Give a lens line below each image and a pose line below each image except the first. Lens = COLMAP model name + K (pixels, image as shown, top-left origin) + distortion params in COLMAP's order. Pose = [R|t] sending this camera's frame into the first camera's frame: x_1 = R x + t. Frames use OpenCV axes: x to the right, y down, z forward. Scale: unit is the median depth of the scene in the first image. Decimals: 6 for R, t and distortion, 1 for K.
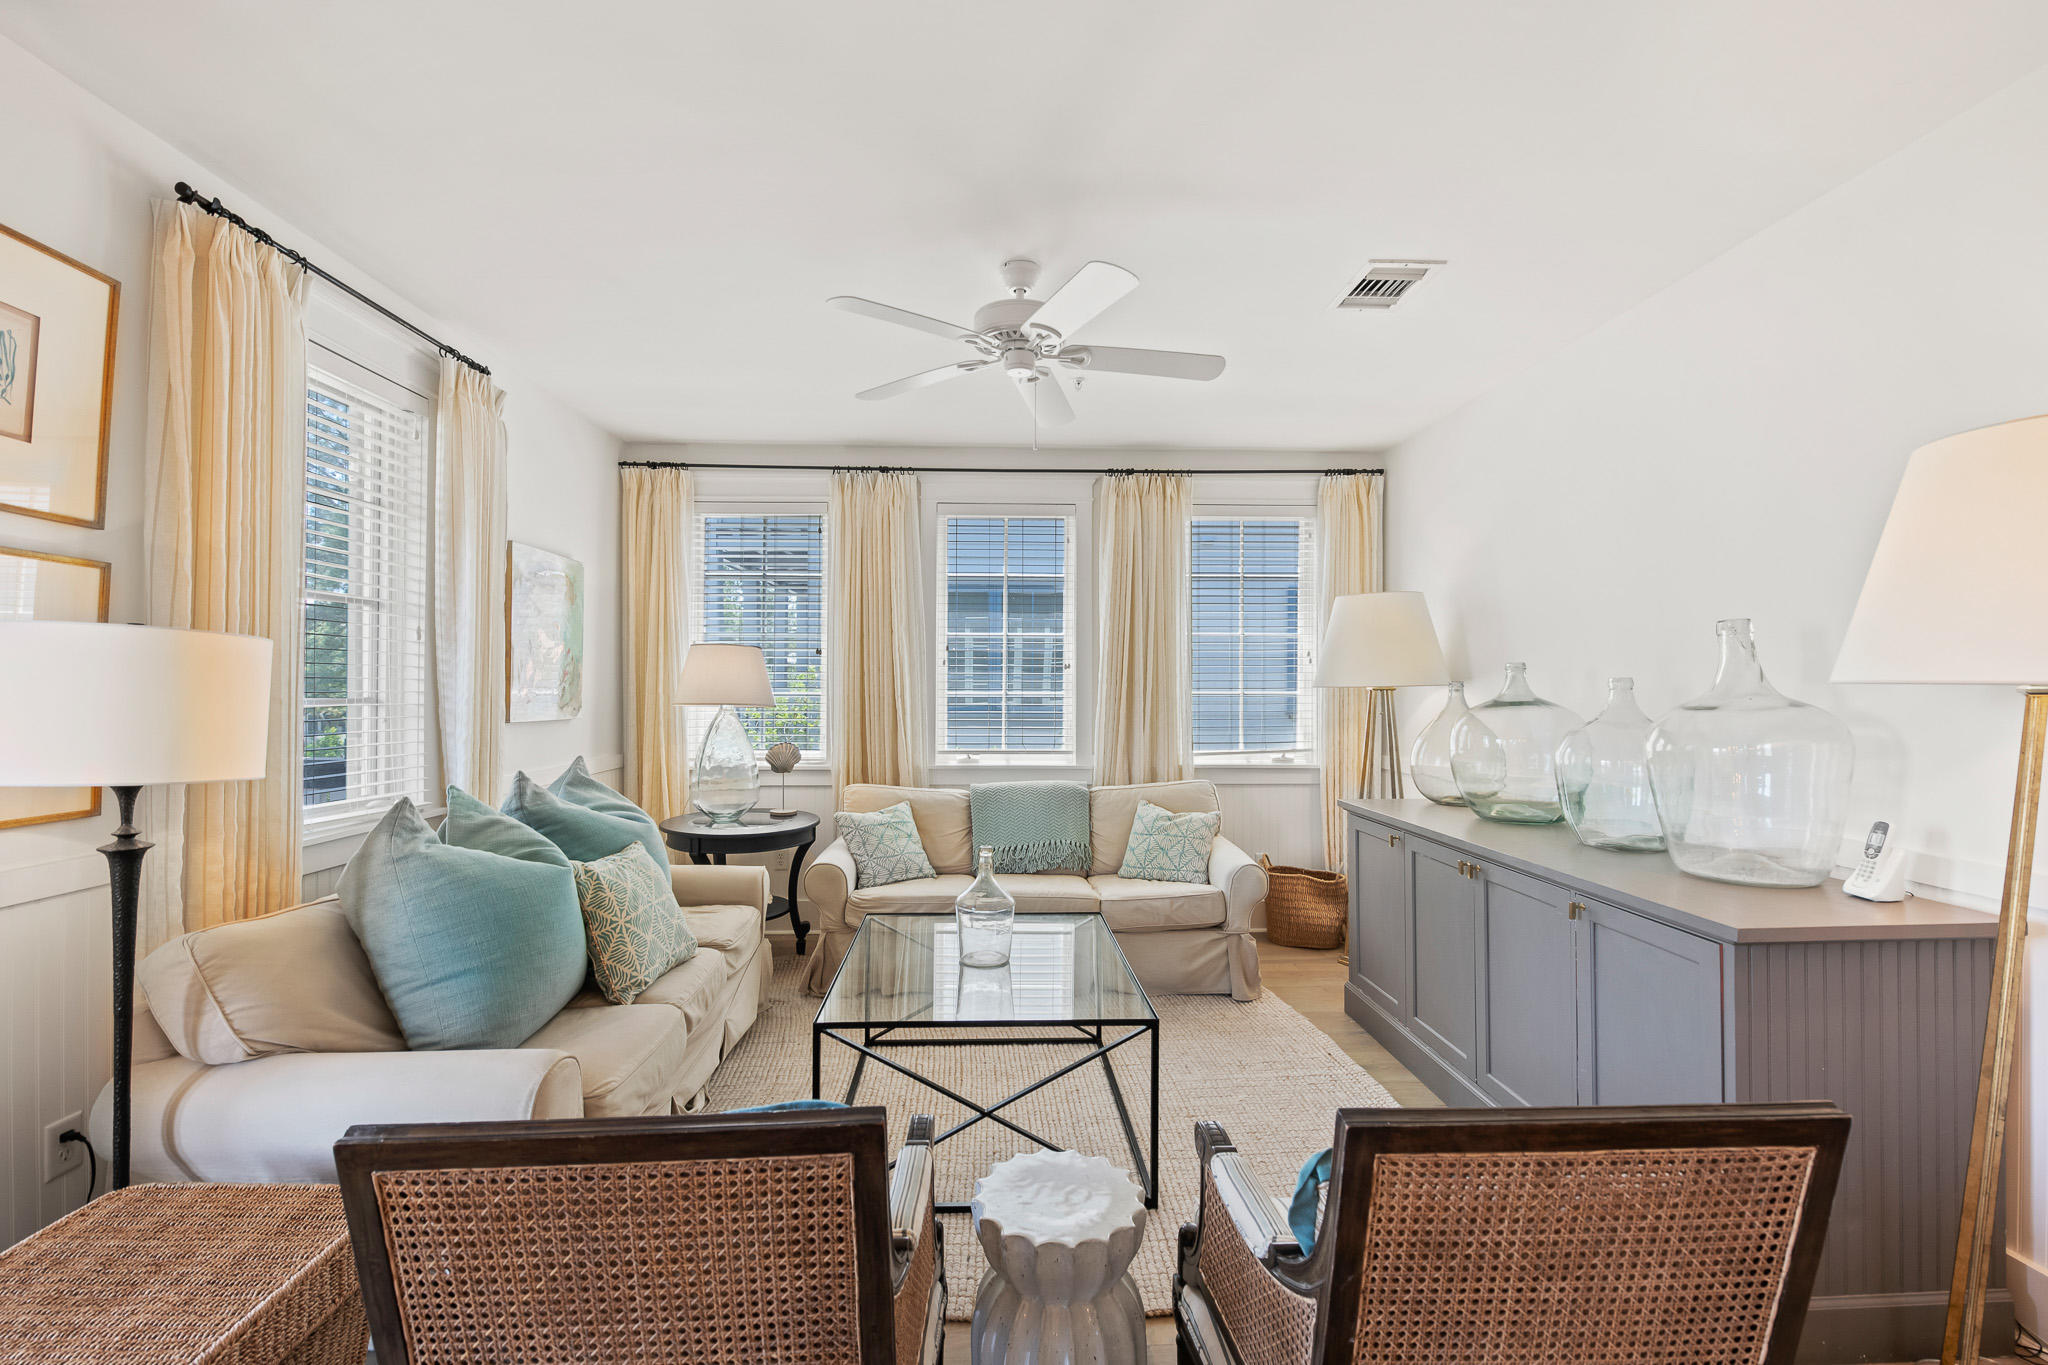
lens RADIAL K [[854.3, 0, 1044.4], [0, 854.3, 672.3], [0, 0, 1]] dist [-0.005392, -0.002503]
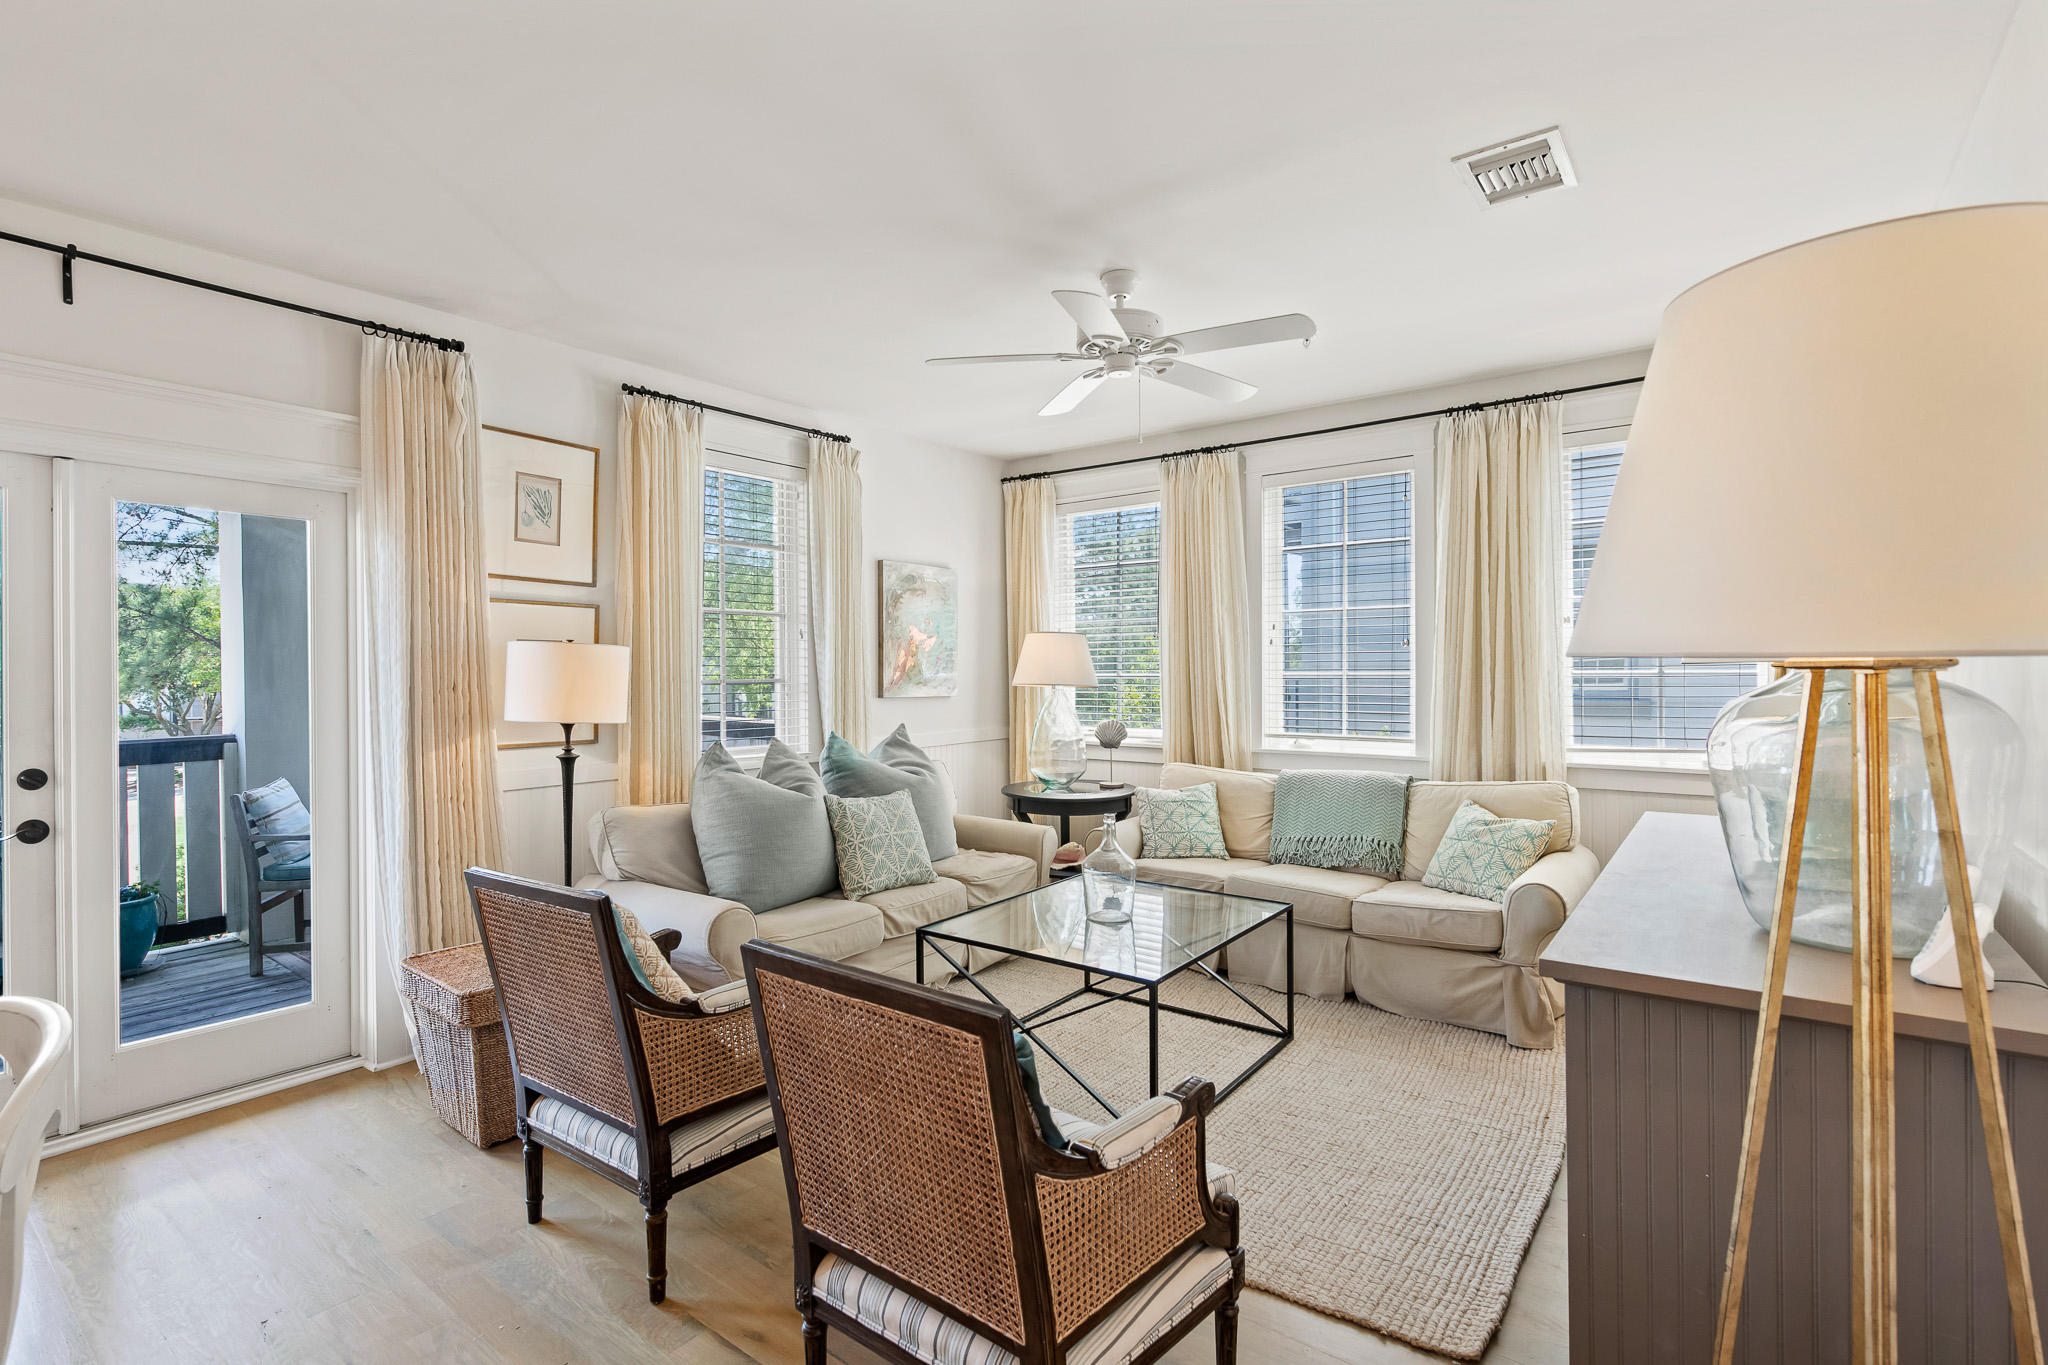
lens RADIAL K [[892.8, 0, 945.7], [0, 892.8, 673.9], [0, 0, 1]] dist [-0.004186, -0.002471]
pose [[0.771054, -0.004803, -0.636751, 0.291302], [0.019371, 0.999686, 0.015916, 0.001101], [0.636474, -0.024607, 0.770905, -0.004827]]
